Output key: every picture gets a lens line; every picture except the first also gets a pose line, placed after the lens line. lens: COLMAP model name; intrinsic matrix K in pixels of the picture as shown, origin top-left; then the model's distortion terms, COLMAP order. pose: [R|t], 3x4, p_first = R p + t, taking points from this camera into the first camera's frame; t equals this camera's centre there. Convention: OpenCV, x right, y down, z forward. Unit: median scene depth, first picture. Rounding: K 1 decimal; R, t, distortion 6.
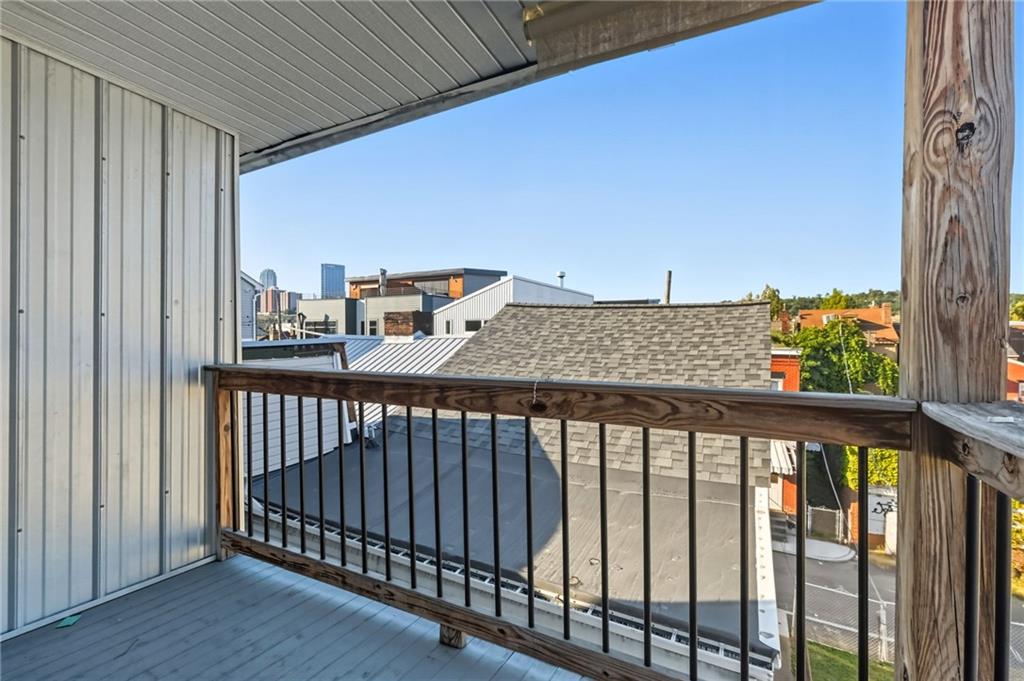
lens RADIAL K [[458.4, 0, 507.1], [0, 458.4, 337.1], [0, 0, 1]] dist [-0.006844, 0.001020]
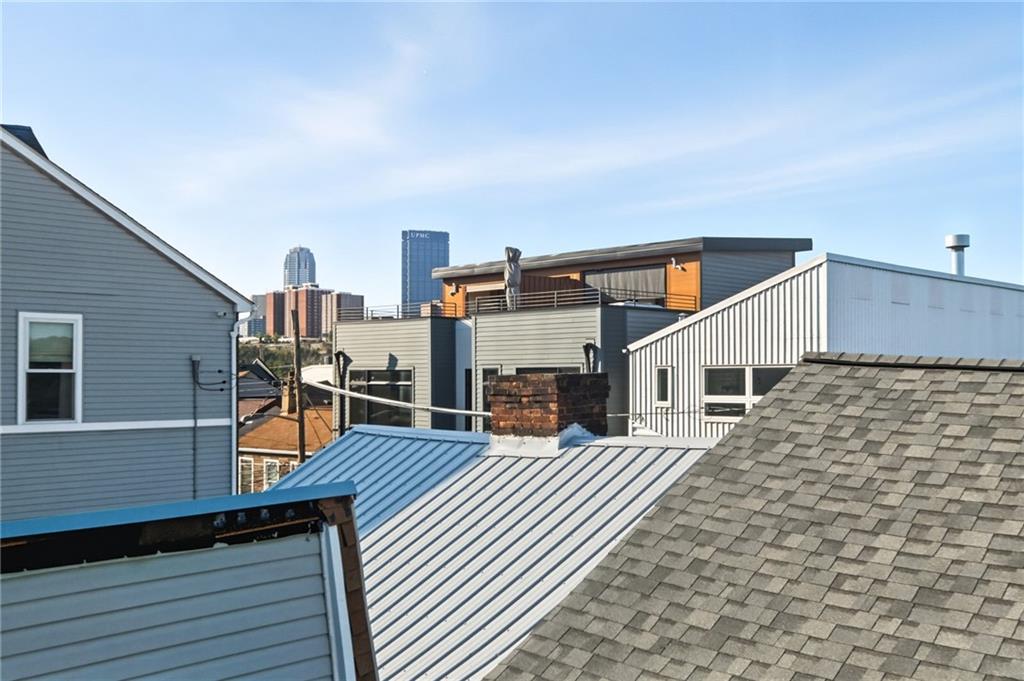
lens RADIAL K [[1002.9, 0, 514.5], [0, 1002.9, 340.5], [0, 0, 1]] dist [-0.013791, 0.000000]
pose [[0.956602, -0.014030, -0.291059, 0.005439], [0.006413, 0.999612, -0.027108, -0.036485], [0.291326, 0.024065, 0.956321, 0.099201]]
